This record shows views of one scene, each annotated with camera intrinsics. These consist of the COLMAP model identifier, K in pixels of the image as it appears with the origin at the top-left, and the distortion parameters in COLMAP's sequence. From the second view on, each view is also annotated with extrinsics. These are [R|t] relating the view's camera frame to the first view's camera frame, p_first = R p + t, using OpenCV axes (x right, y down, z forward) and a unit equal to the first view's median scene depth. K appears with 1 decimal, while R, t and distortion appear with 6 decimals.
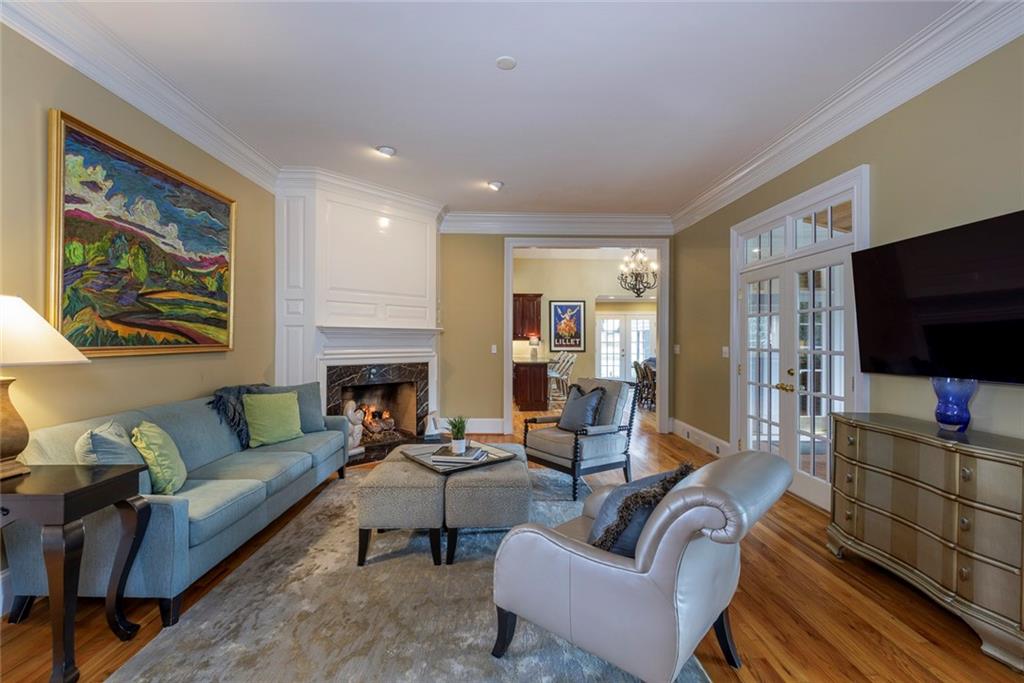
lens RADIAL K [[457.5, 0, 509.1], [0, 457.5, 337.9], [0, 0, 1]] dist [-0.000817, -0.000154]
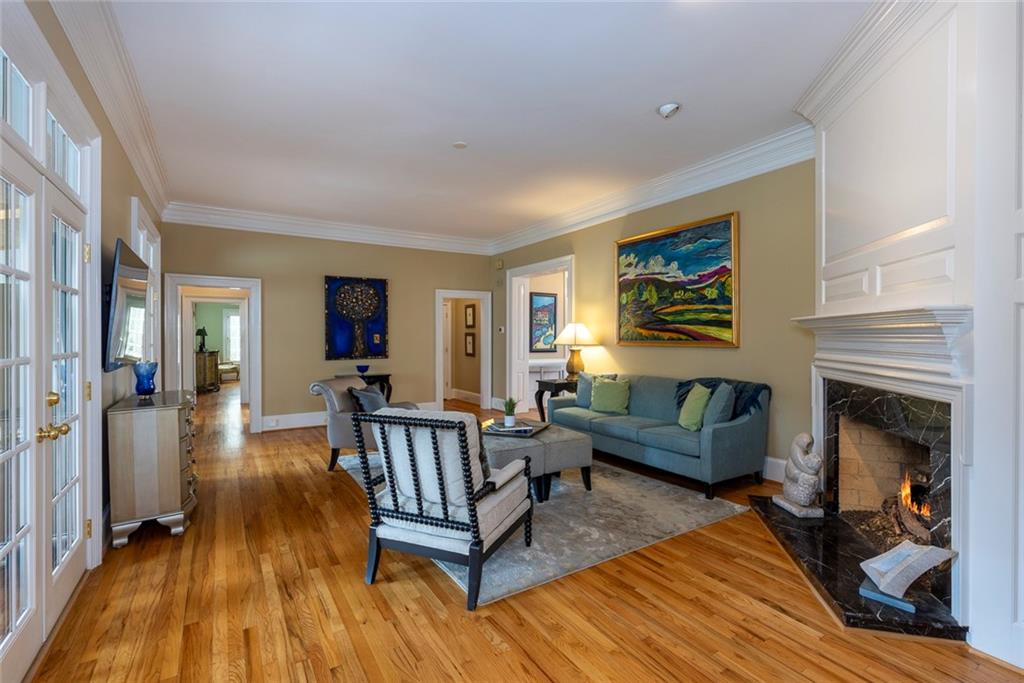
lens RADIAL K [[457.5, 0, 509.1], [0, 457.5, 337.9], [0, 0, 1]] dist [-0.000817, -0.000154]
pose [[-0.857650, -0.004393, -0.514215, 0.532264], [-0.003509, 0.999990, -0.002691, 0.011691], [0.514222, -0.000504, -0.857657, 2.041102]]
